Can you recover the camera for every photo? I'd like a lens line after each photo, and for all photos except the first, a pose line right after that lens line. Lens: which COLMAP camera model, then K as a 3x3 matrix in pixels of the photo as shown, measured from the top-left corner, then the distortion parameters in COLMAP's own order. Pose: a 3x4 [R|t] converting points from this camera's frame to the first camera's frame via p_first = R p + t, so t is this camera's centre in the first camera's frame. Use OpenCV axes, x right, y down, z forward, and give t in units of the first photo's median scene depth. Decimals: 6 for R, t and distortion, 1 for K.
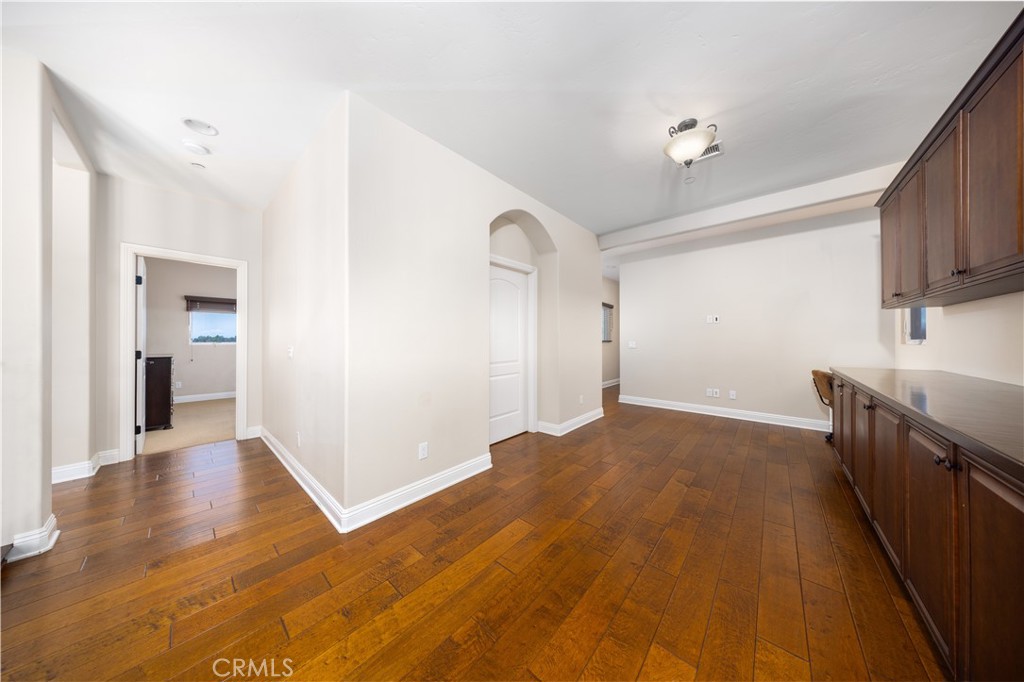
lens RADIAL K [[295.7, 0, 512.0], [0, 295.7, 341.0], [0, 0, 1]] dist [0.000115, 0.000015]
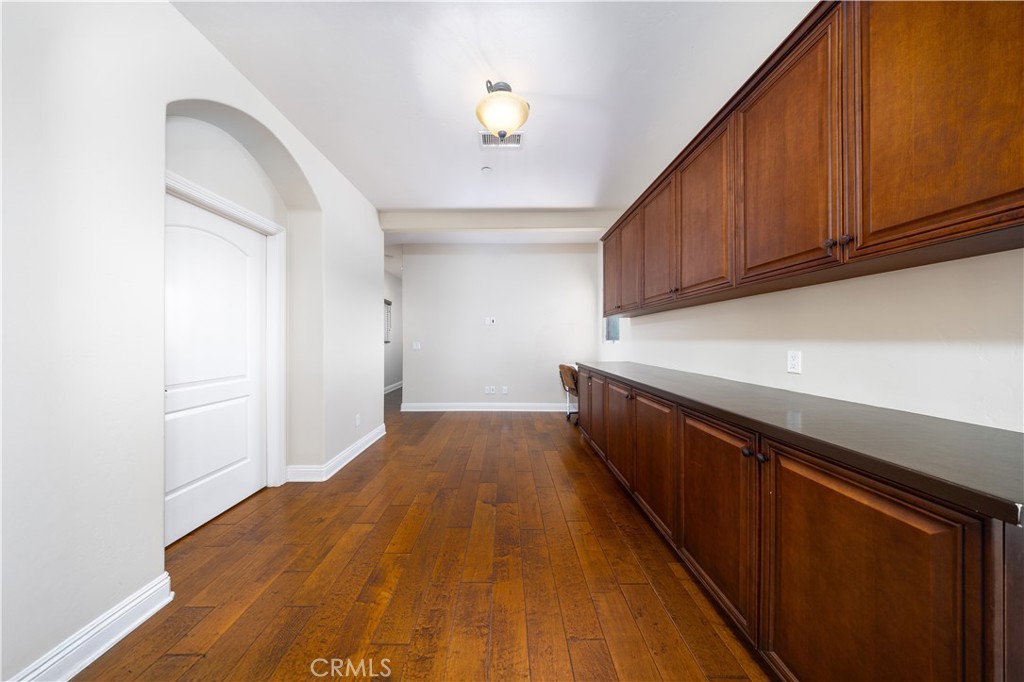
lens RADIAL K [[296.9, 0, 507.7], [0, 296.9, 339.6], [0, 0, 1]] dist [-0.012423, -0.000021]
pose [[0.747246, 0.001592, 0.664546, 0.026610], [0.002910, 0.999980, -0.005668, -0.001104], [-0.664541, 0.006170, 0.747226, 0.252528]]
